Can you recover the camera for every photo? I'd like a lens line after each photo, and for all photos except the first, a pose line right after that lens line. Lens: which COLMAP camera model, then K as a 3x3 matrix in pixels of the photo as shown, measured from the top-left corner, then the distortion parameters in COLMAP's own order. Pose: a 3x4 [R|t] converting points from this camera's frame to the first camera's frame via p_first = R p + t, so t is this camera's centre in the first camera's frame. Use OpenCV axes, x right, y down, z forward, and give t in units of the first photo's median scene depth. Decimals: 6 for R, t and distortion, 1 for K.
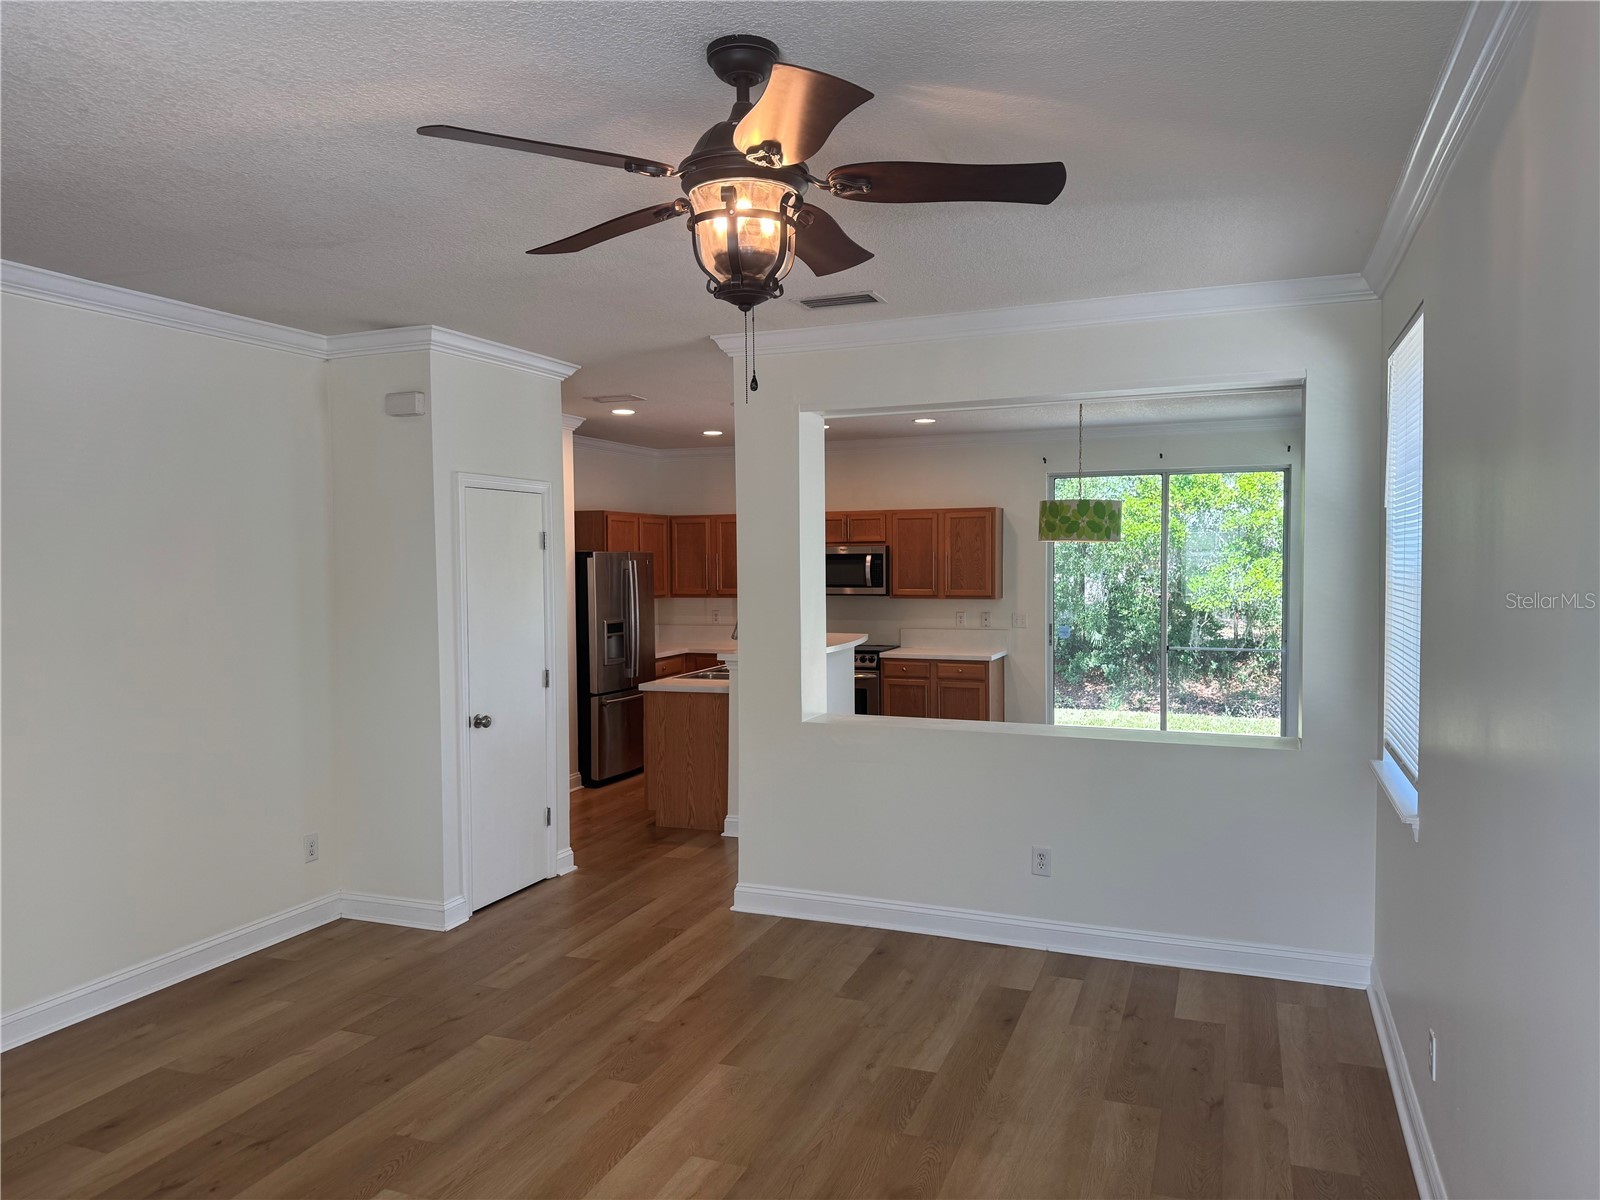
lens RADIAL K [[1123.9, 0, 788.2], [0, 1123.9, 622.5], [0, 0, 1]] dist [0.048460, -0.074978]
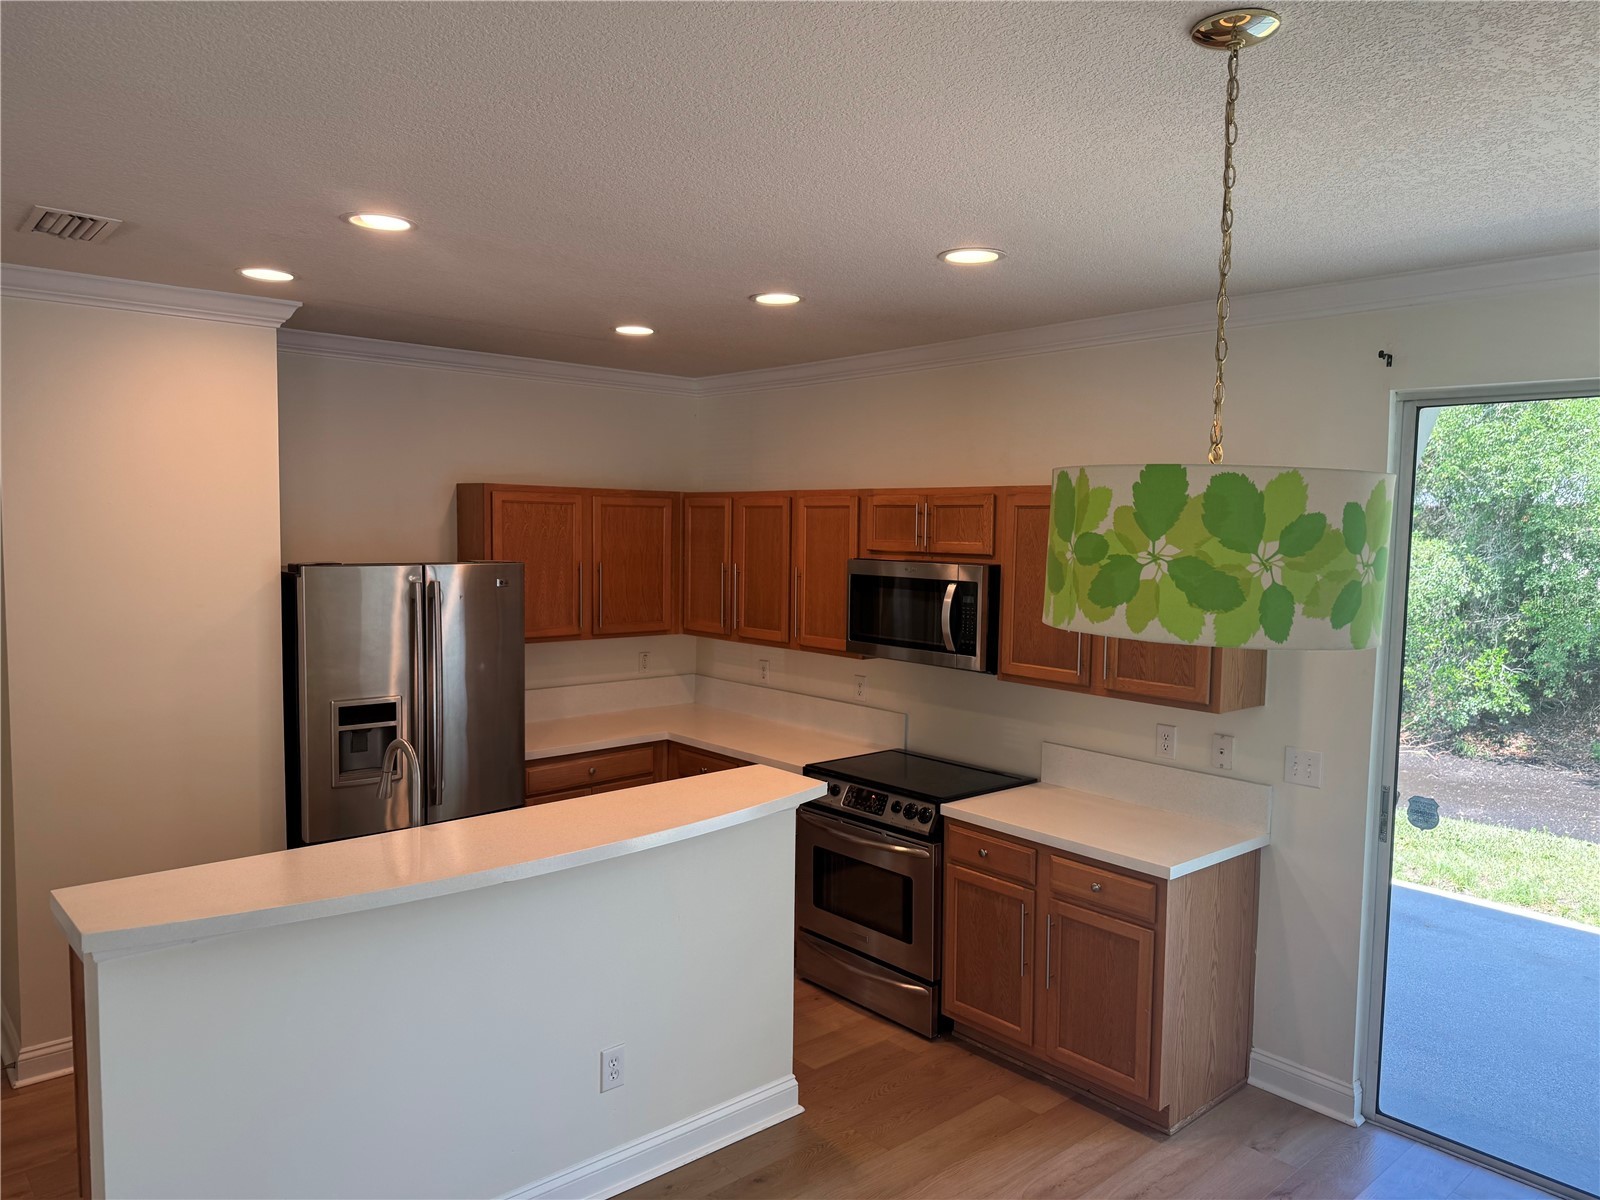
lens RADIAL K [[1123.9, 0, 775.5], [0, 1123.9, 603.9], [0, 0, 1]] dist [0.048460, -0.074978]
pose [[0.884605, 0.057226, -0.462817, 0.227290], [-0.049751, 0.998359, 0.028353, -0.062826], [0.463680, -0.002056, 0.886001, 0.571915]]
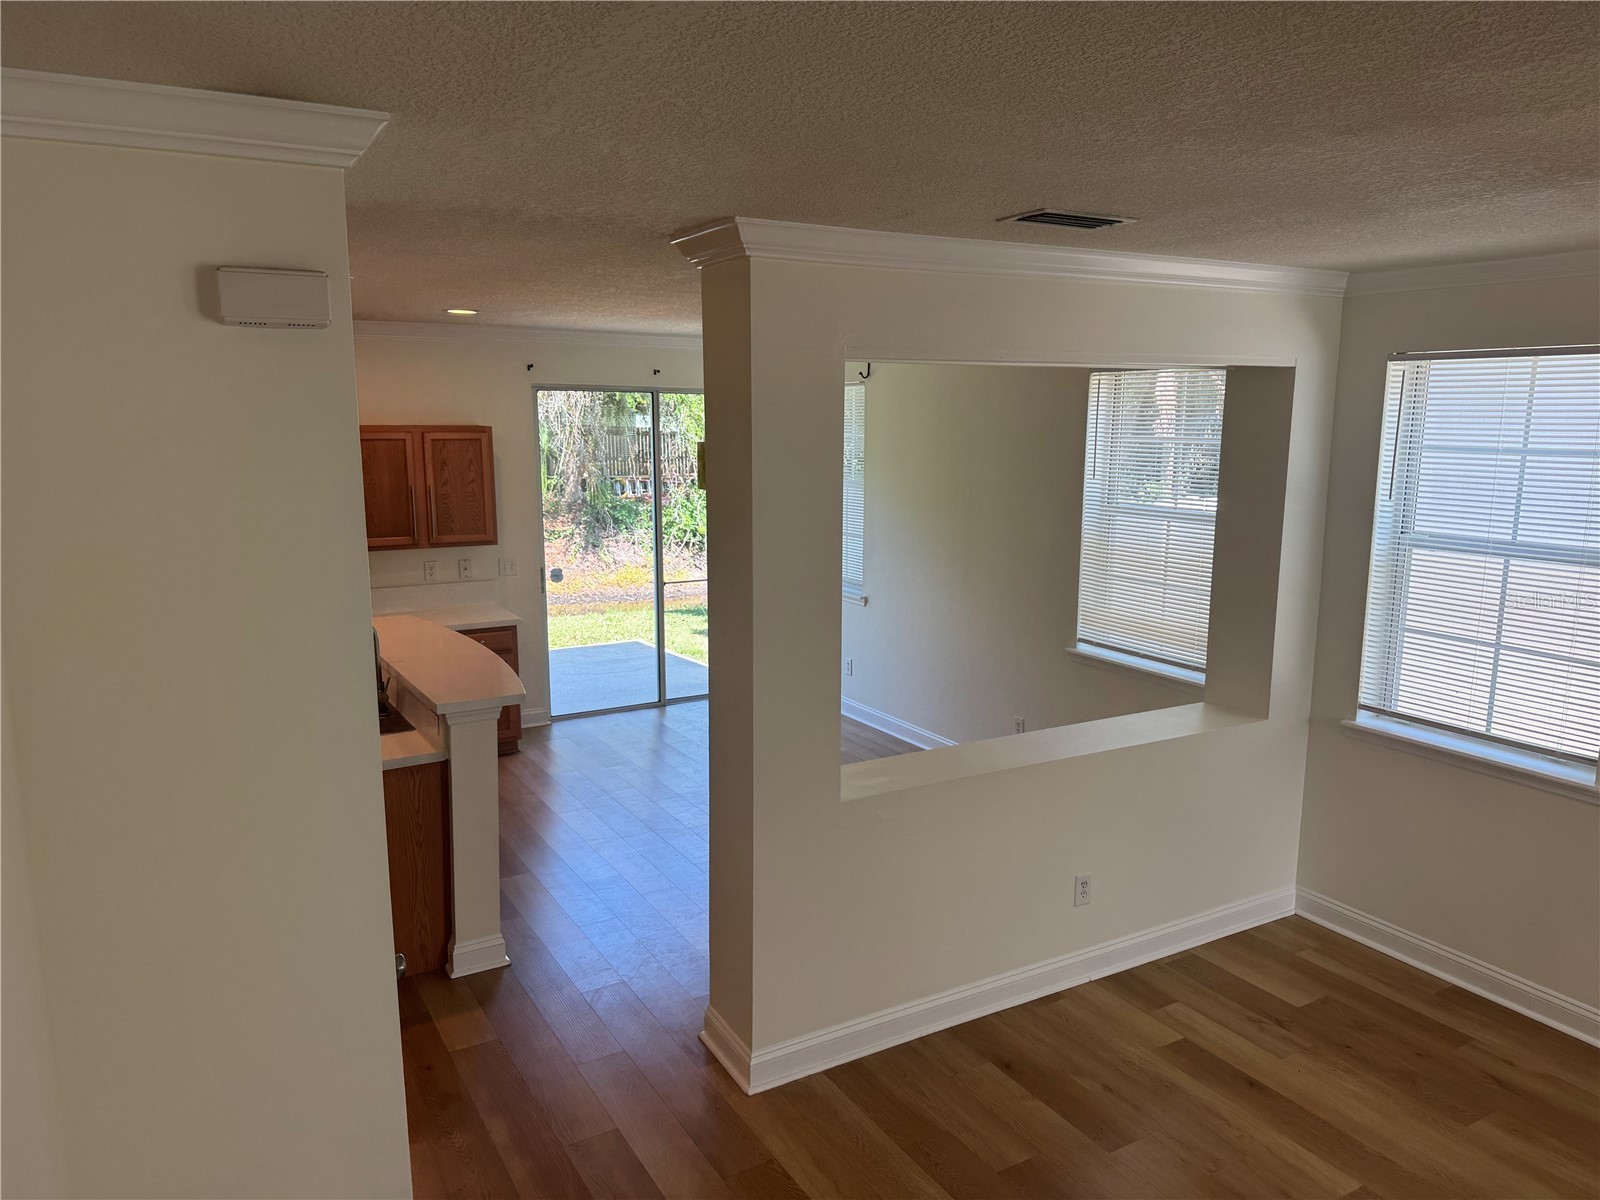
lens RADIAL K [[1123.9, 0, 817.0], [0, 1123.9, 614.7], [0, 0, 1]] dist [0.048460, -0.074978]
pose [[0.606377, -0.127369, 0.784911, -0.306550], [0.036384, 0.990499, 0.132623, -0.068573], [-0.794345, -0.051861, 0.605249, 0.338899]]
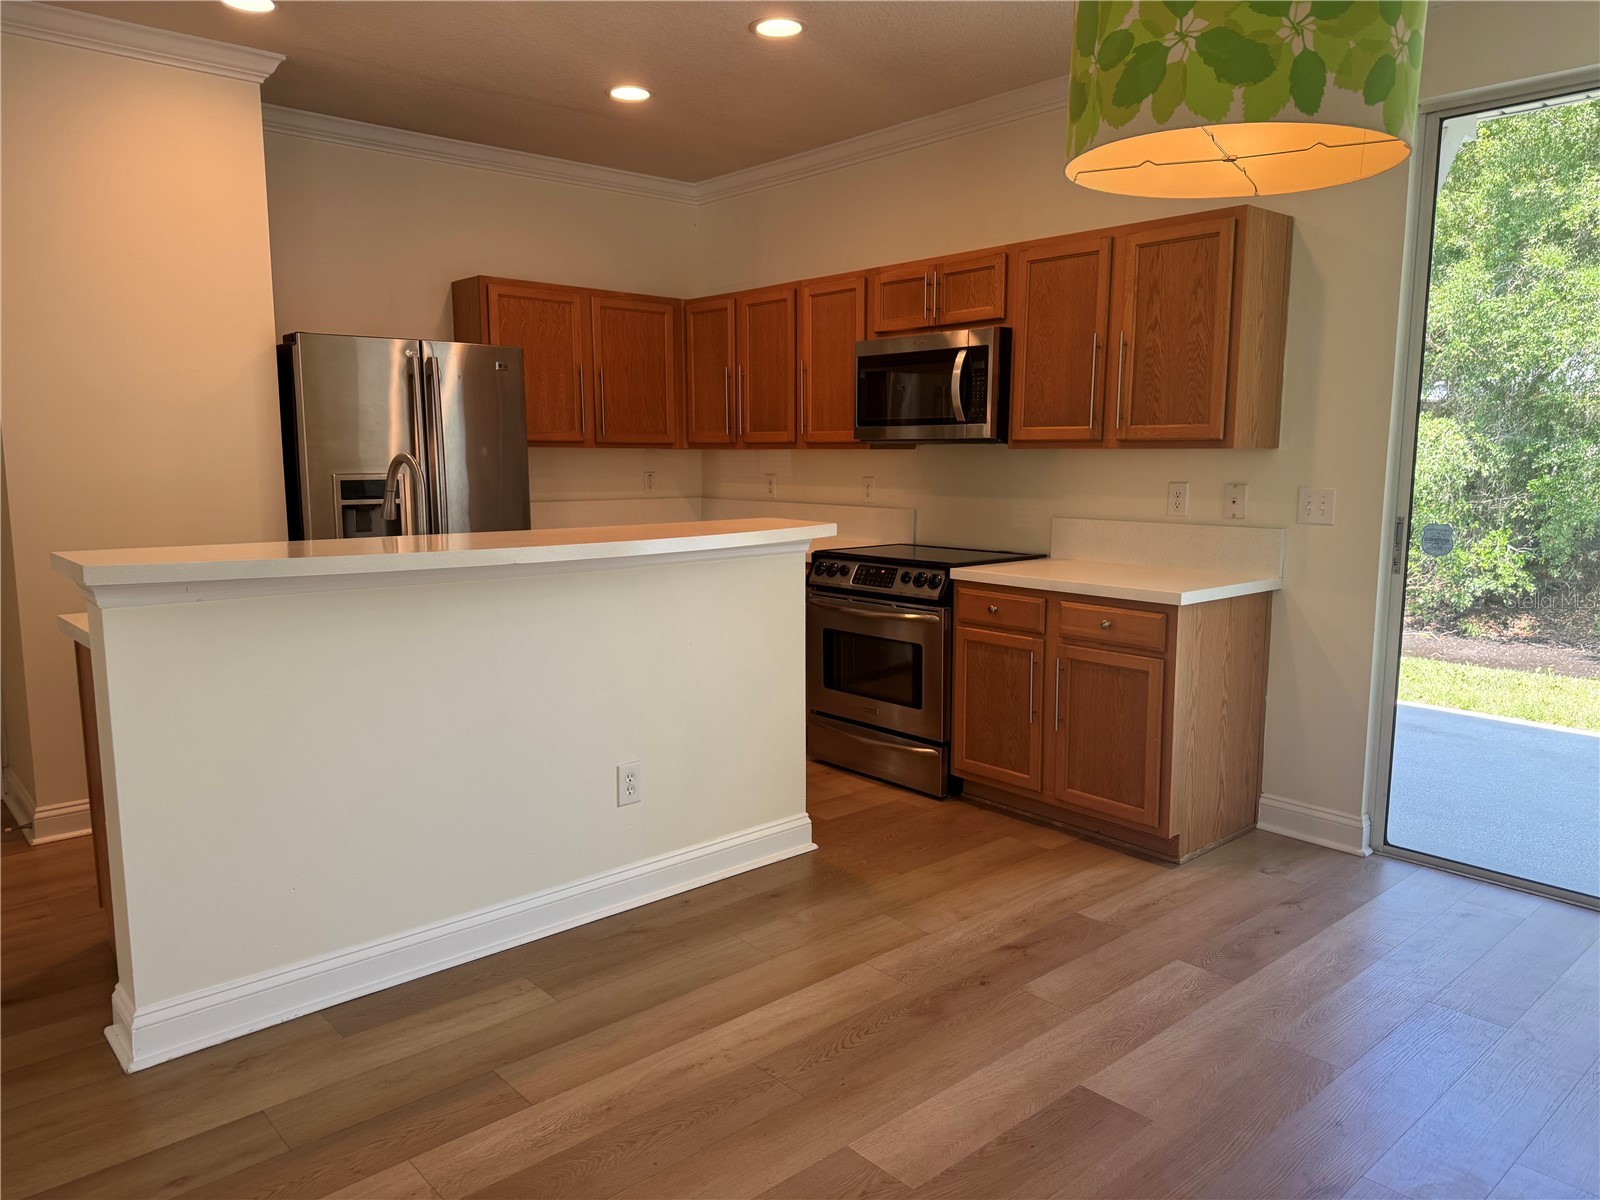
lens RADIAL K [[1123.9, 0, 781.9], [0, 1123.9, 612.3], [0, 0, 1]] dist [0.048460, -0.074978]
pose [[0.886407, 0.075580, -0.456695, 0.228266], [-0.034116, 0.994564, 0.098377, 0.002762], [0.461648, -0.071621, 0.884167, 0.573096]]
